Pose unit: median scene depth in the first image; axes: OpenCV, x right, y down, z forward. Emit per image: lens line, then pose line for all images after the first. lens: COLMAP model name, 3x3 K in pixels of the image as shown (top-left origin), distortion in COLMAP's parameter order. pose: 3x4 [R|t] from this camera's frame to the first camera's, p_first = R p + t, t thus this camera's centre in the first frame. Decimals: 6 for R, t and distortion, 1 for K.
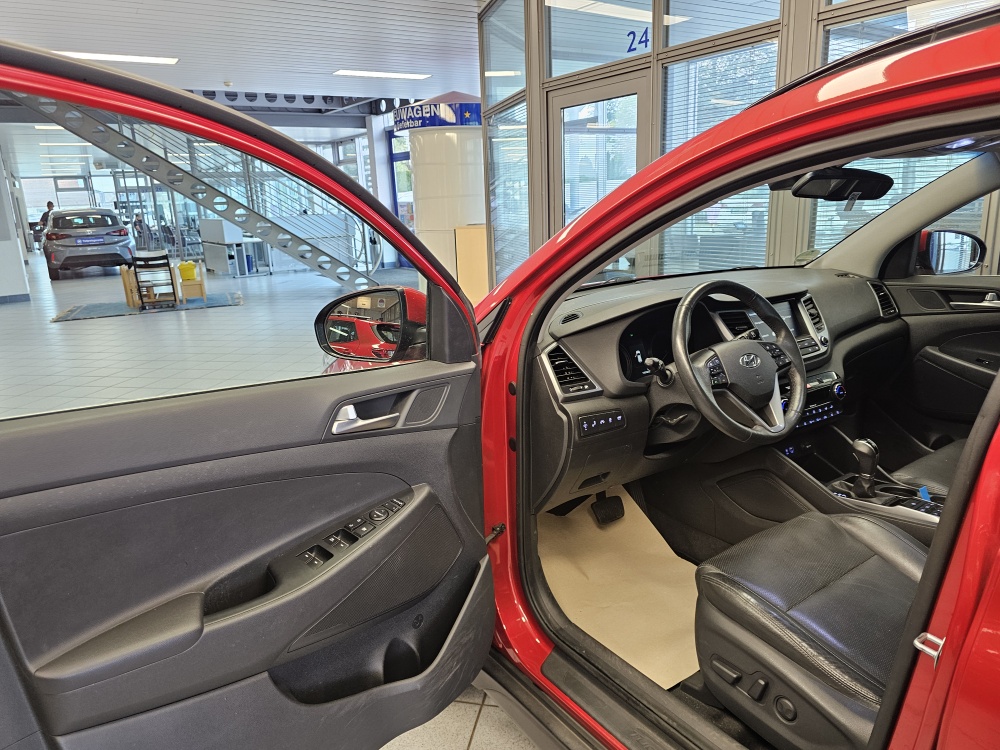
lens RADIAL K [[678.7, 0, 497.9], [0, 678.7, 370.2], [0, 0, 1]] dist [0.055672, -0.067578]
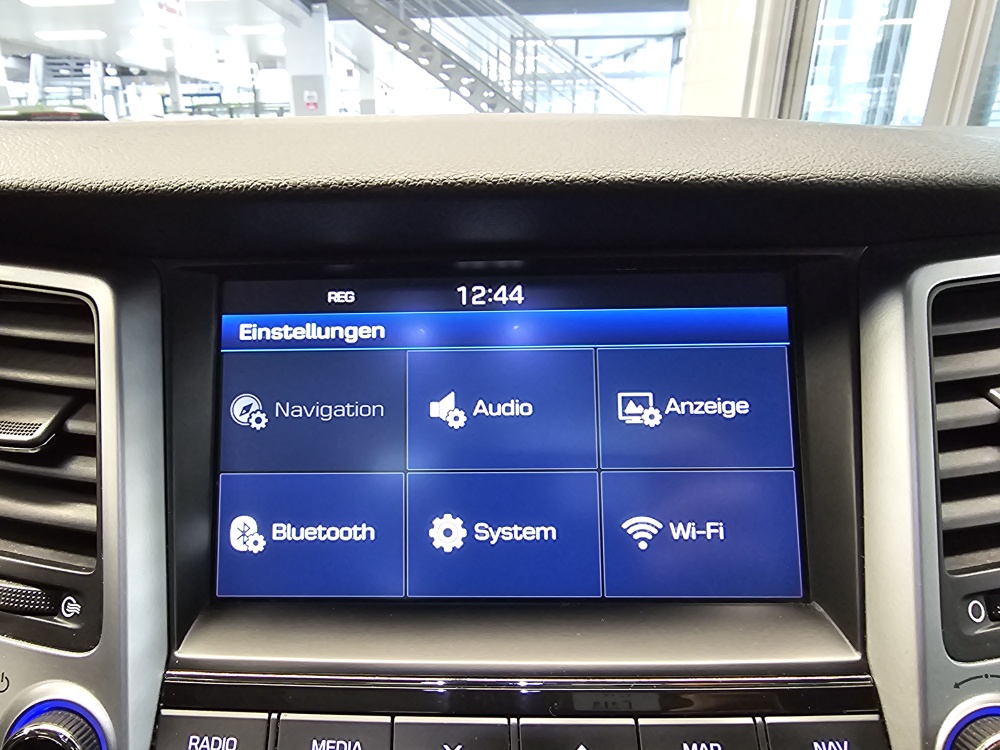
lens RADIAL K [[684.0, 0, 429.8], [0, 684.0, 411.2], [0, 0, 1]] dist [0.006482, -0.000962]
pose [[0.823963, 0.236716, -0.514831, 0.125572], [-0.152996, 0.967755, 0.200105, -0.026366], [0.545599, -0.086112, 0.833611, 0.249416]]
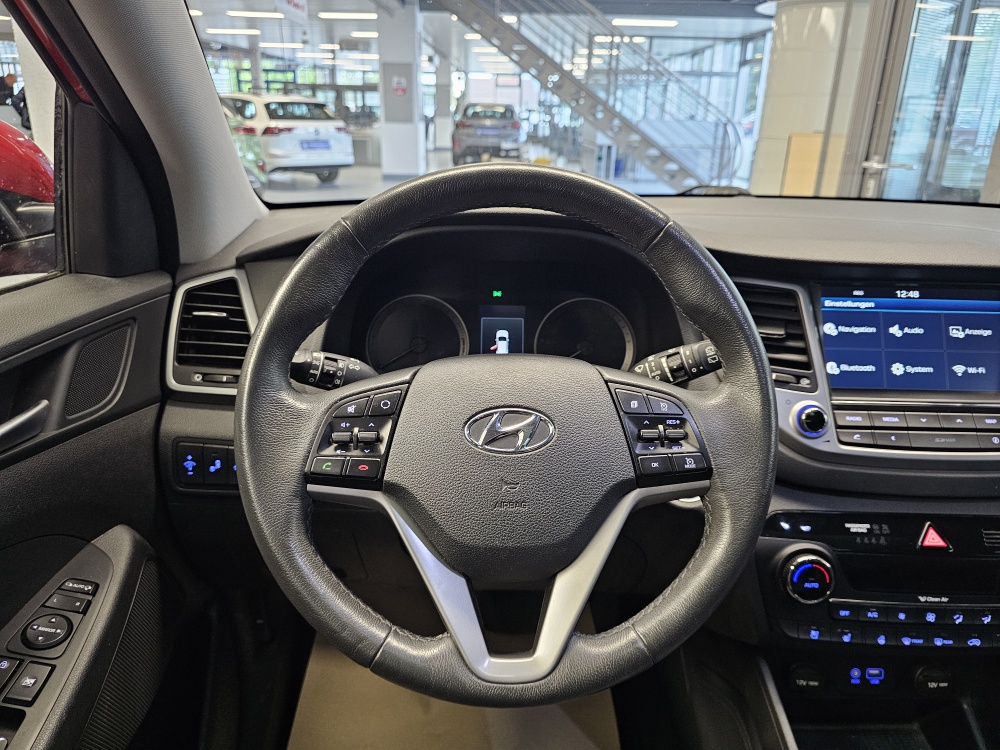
lens RADIAL K [[684.2, 0, 505.2], [0, 684.2, 365.5], [0, 0, 1]] dist [0.054465, -0.074558]
pose [[0.833875, 0.242934, -0.495616, 0.113440], [-0.187976, 0.969247, 0.158822, -0.020476], [0.518958, -0.039274, 0.853897, 0.161296]]
